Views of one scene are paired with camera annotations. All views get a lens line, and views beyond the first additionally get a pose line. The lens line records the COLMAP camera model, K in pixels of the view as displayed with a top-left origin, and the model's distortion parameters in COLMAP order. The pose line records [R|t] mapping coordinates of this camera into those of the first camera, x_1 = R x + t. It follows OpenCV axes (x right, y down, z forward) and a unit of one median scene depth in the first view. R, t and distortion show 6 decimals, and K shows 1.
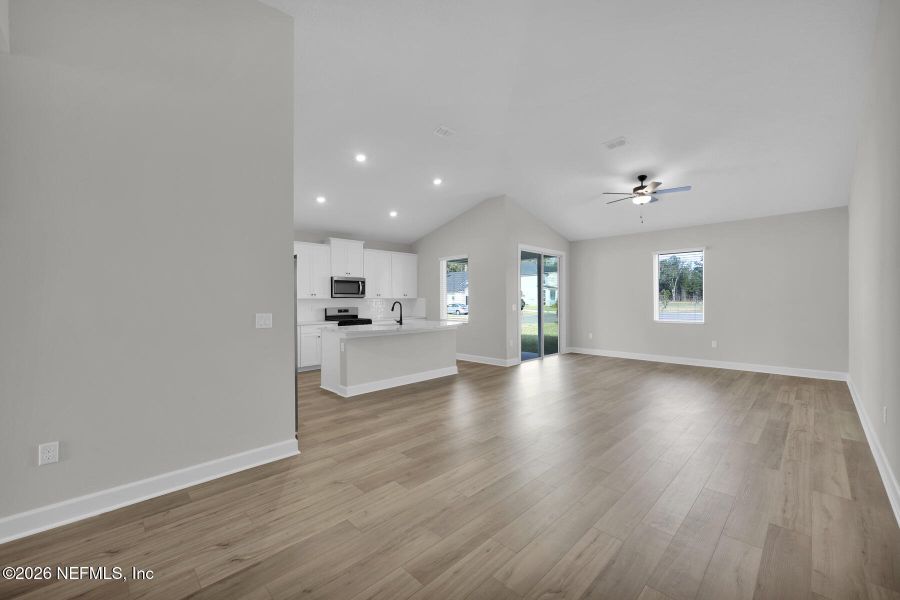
lens RADIAL K [[364.9, 0, 450.2], [0, 364.9, 300.6], [0, 0, 1]] dist [0.002377, -0.000306]
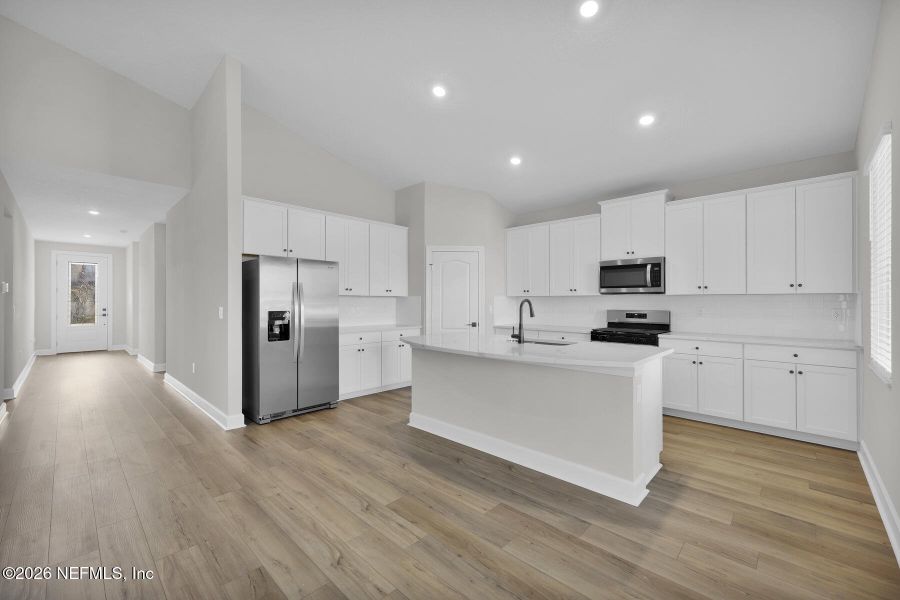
lens RADIAL K [[364.9, 0, 444.0], [0, 364.9, 301.7], [0, 0, 1]] dist [0.002377, -0.000306]
pose [[0.017165, 0.005542, -0.999837, 0.310854], [-0.001468, 0.999984, 0.005517, 0.002121], [0.999852, 0.001373, 0.017173, 0.691043]]
